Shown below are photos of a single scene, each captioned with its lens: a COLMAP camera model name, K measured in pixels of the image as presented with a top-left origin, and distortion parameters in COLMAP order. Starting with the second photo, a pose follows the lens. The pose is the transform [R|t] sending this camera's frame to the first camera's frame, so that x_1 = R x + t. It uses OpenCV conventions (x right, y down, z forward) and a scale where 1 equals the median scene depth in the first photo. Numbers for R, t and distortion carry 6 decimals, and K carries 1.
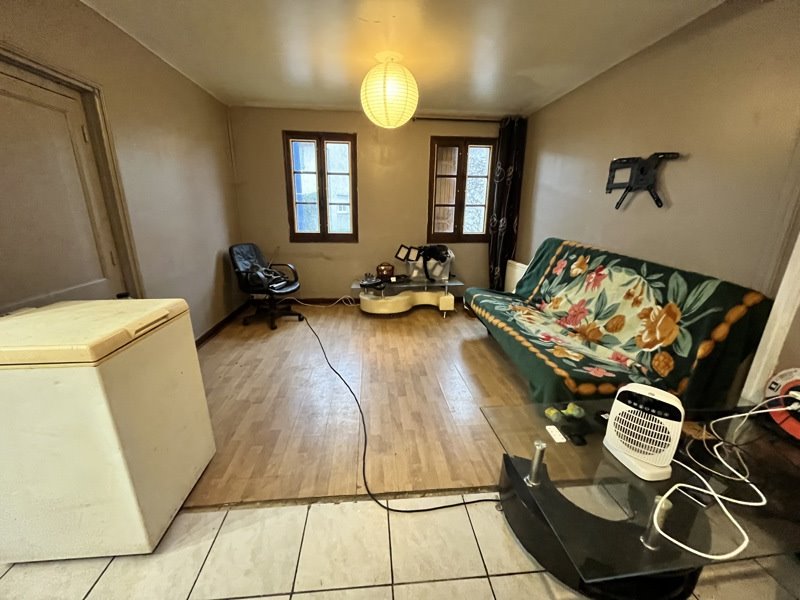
lens RADIAL K [[319.5, 0, 399.5], [0, 319.5, 299.9], [0, 0, 1]] dist [-0.006606, 0.000222]
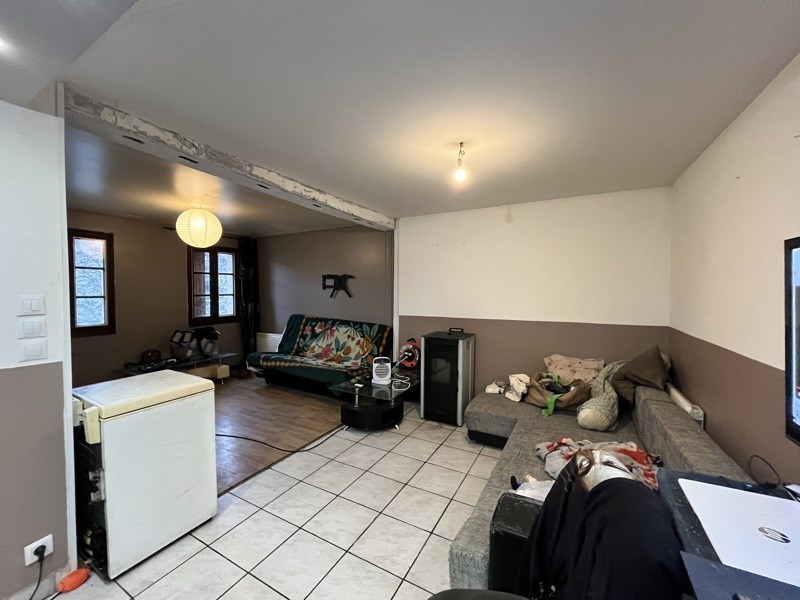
lens RADIAL K [[319.5, 0, 397.8], [0, 319.5, 299.8], [0, 0, 1]] dist [-0.006606, 0.000222]
pose [[0.559500, -0.034556, 0.828109, -0.783911], [0.230575, 0.966179, -0.115468, 0.062582], [-0.796112, 0.255546, 0.548545, -0.465037]]
